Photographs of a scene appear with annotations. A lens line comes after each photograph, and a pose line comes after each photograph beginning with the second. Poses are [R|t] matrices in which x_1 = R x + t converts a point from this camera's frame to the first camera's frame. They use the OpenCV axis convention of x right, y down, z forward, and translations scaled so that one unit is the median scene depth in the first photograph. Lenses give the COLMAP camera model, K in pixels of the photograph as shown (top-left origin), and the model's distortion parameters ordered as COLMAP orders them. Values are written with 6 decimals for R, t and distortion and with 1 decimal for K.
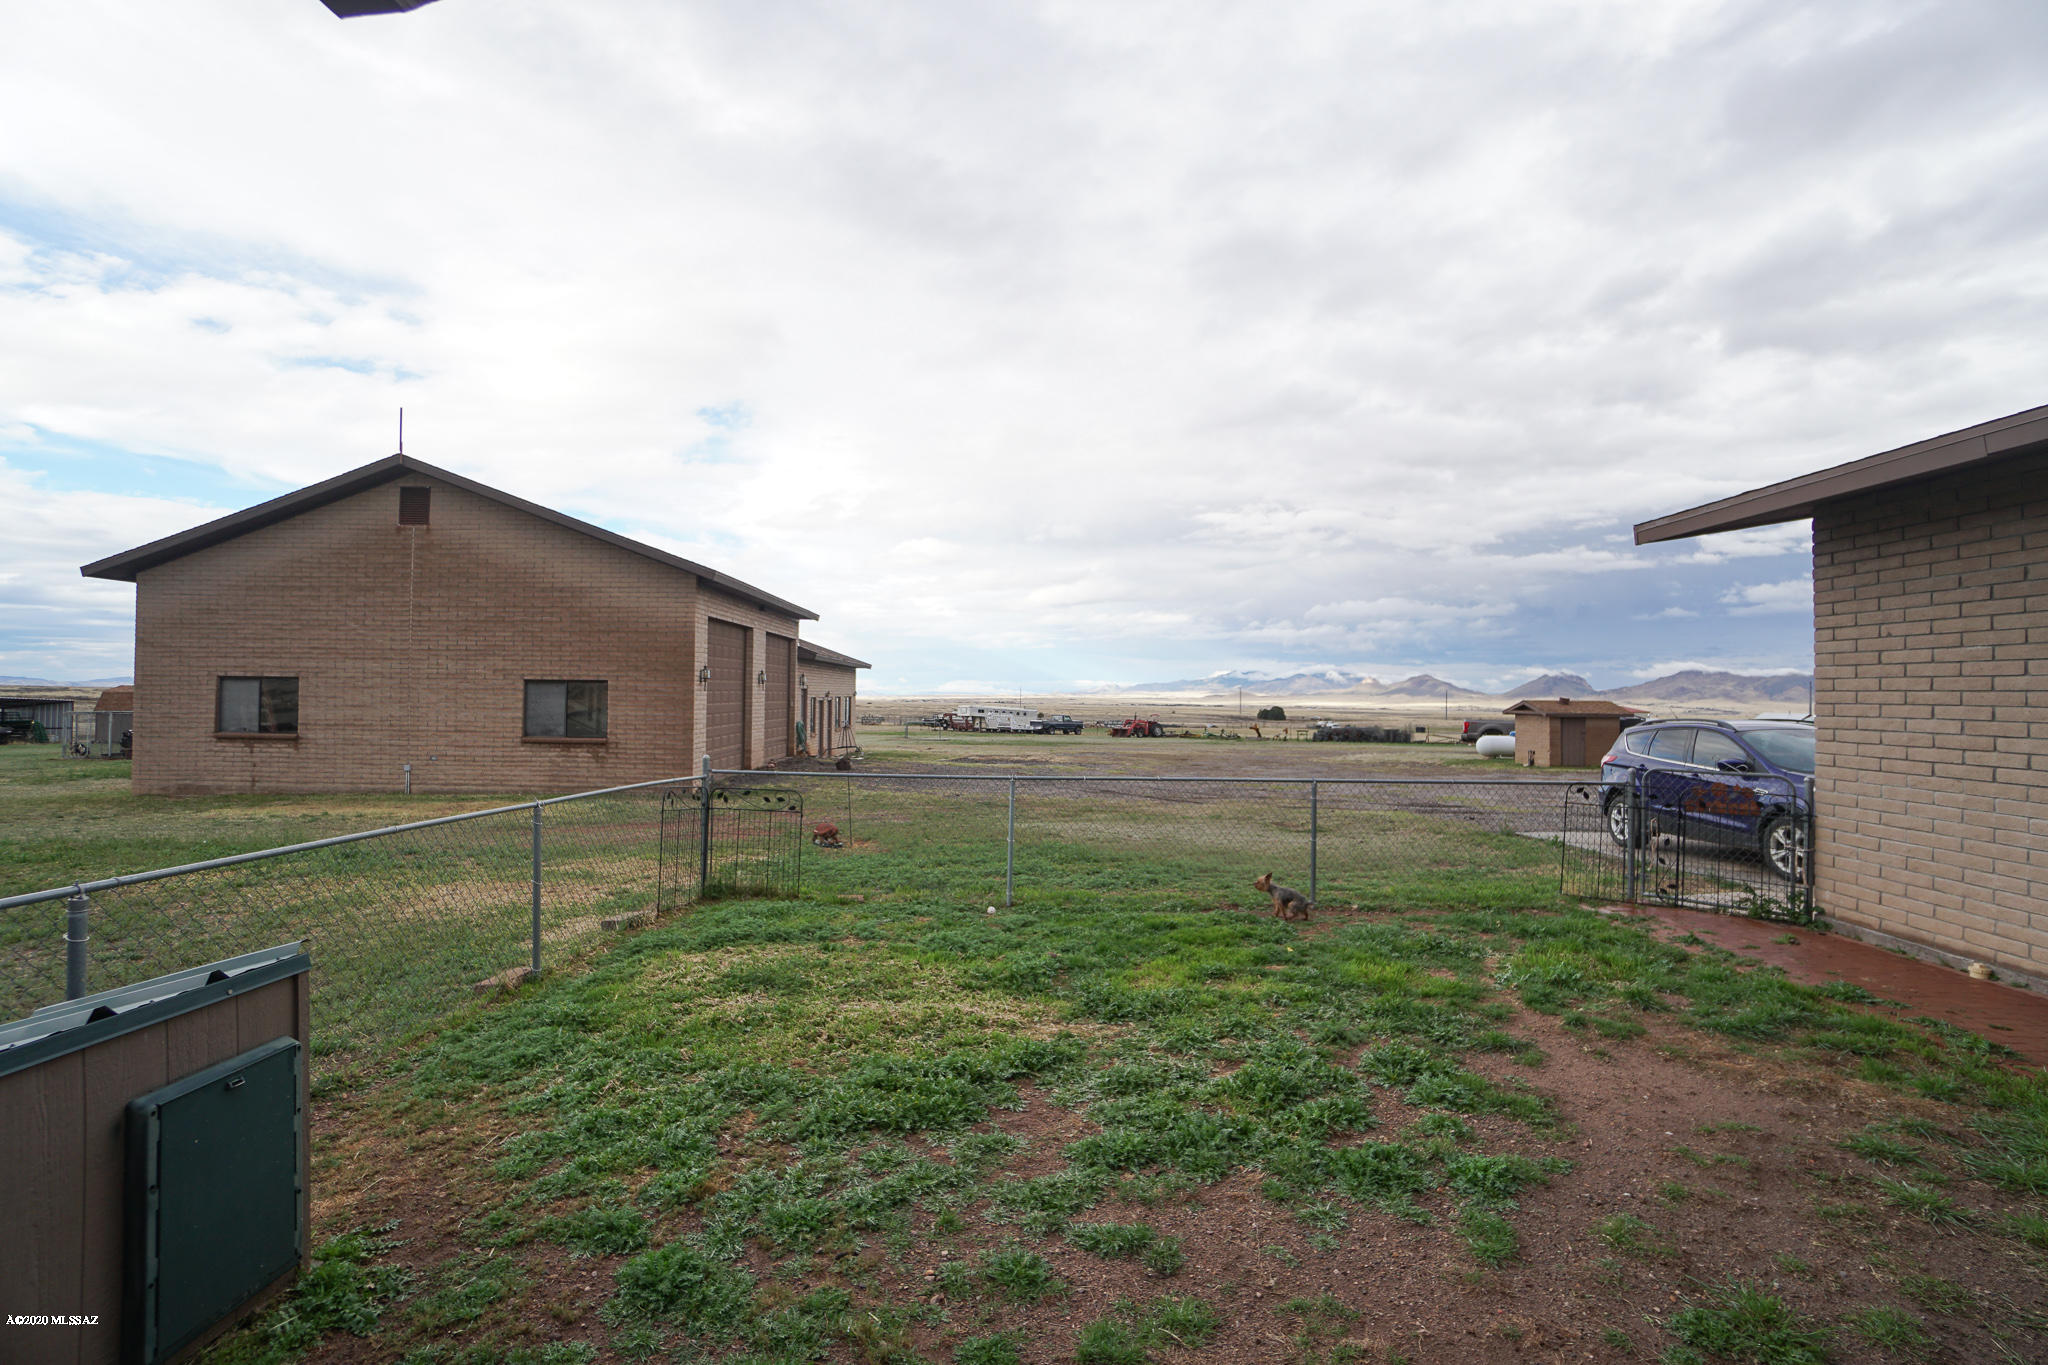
lens RADIAL K [[912.5, 0, 1013.3], [0, 912.5, 661.5], [0, 0, 1]] dist [-0.041598, 0.000444]
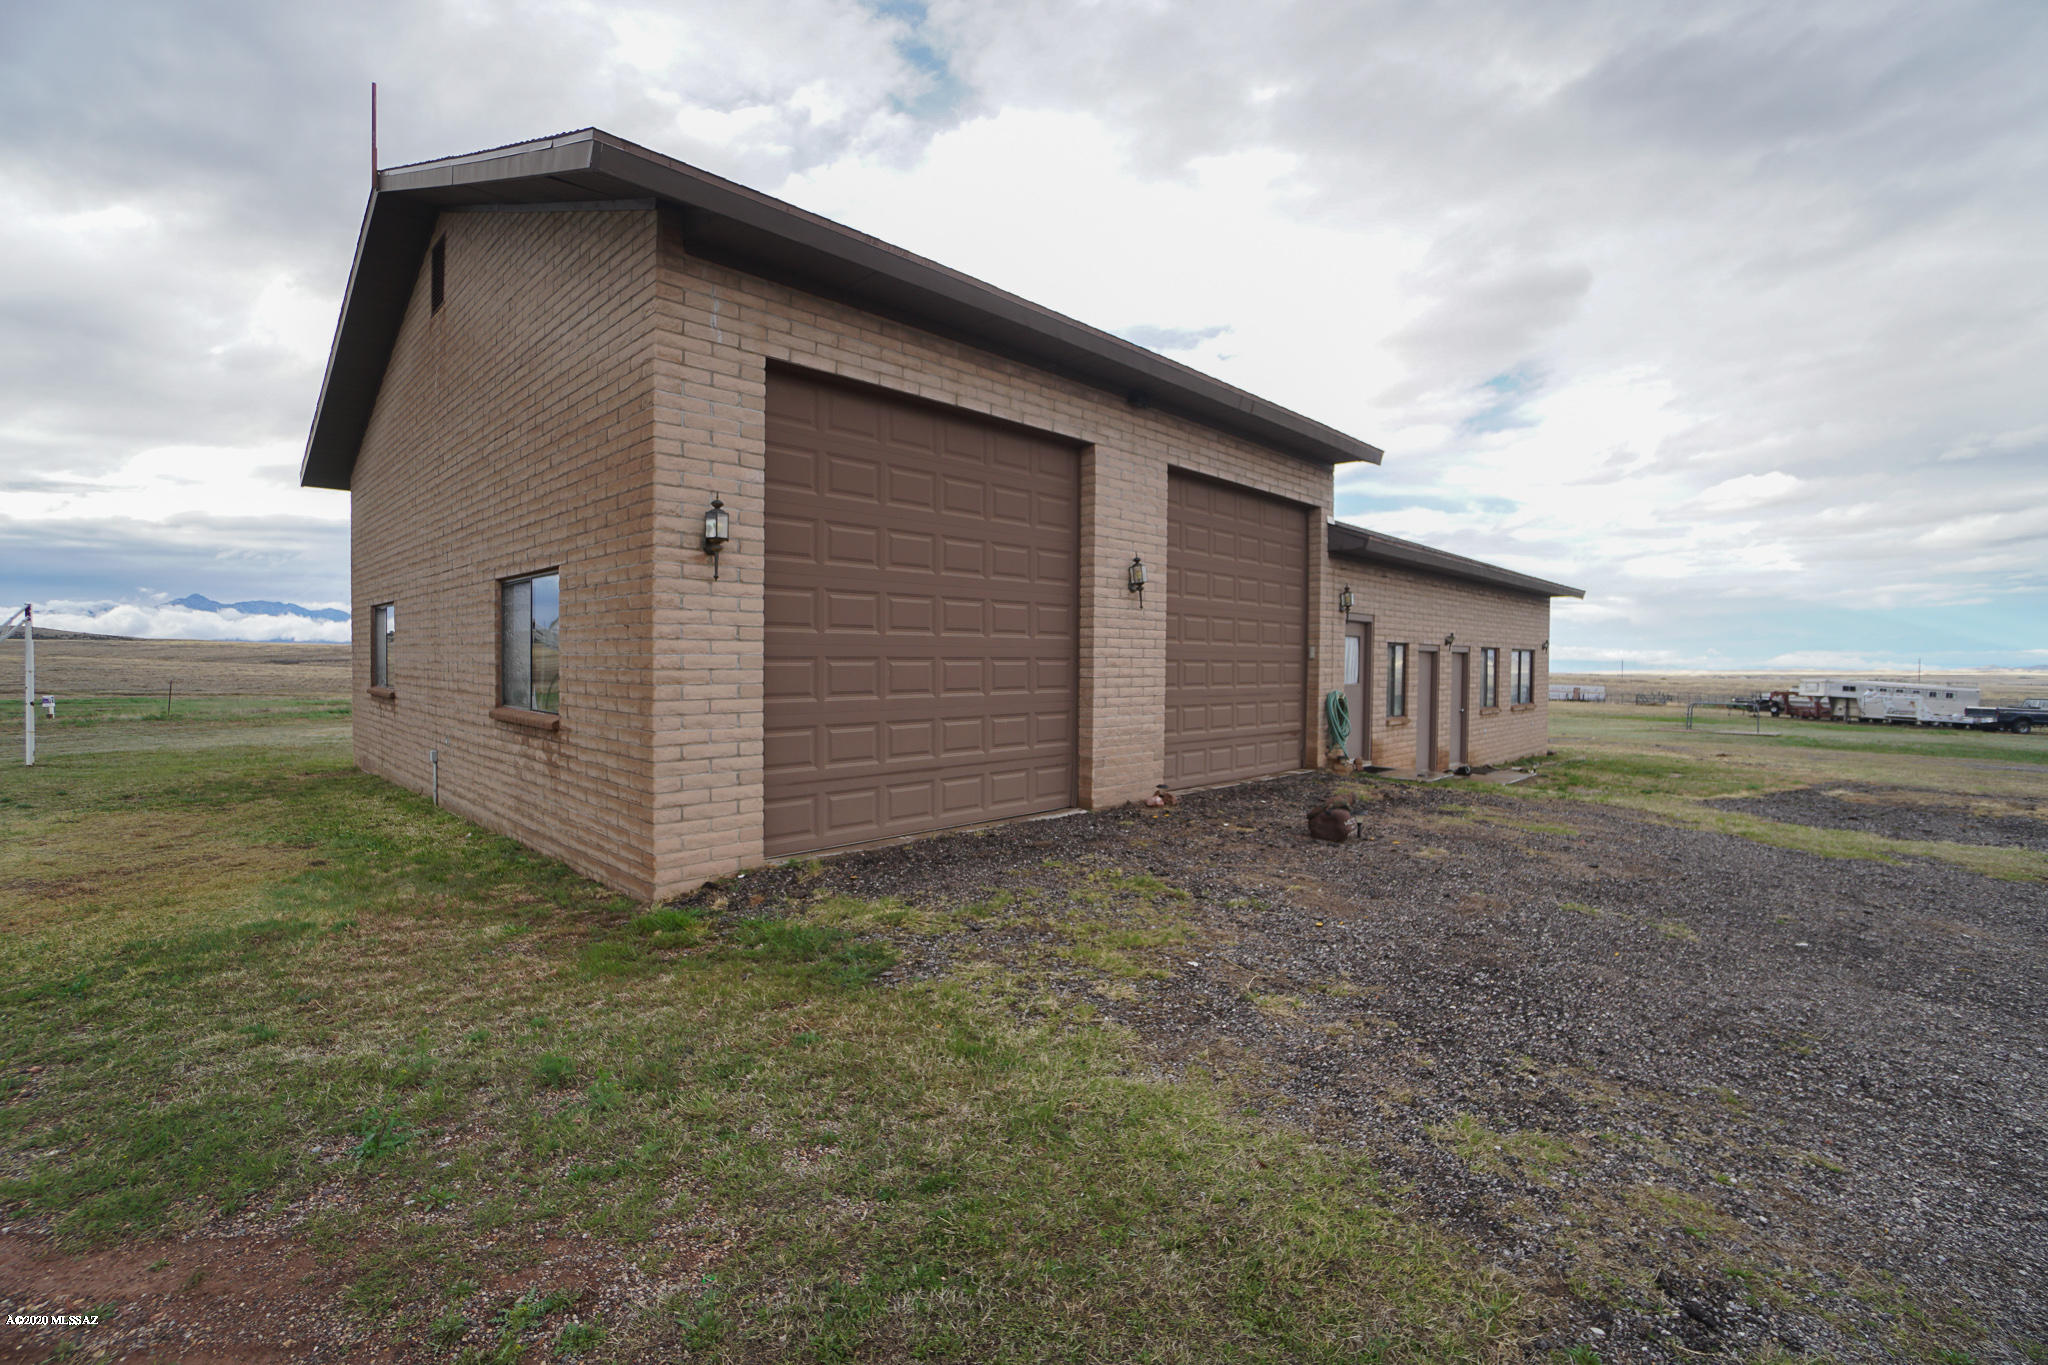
lens RADIAL K [[912.5, 0, 1013.3], [0, 912.5, 661.5], [0, 0, 1]] dist [-0.041598, 0.000444]
pose [[0.702437, -0.001308, -0.711744, -0.020187], [0.021372, 0.999586, 0.019256, 0.027841], [0.711425, -0.028738, 0.702175, 0.408388]]
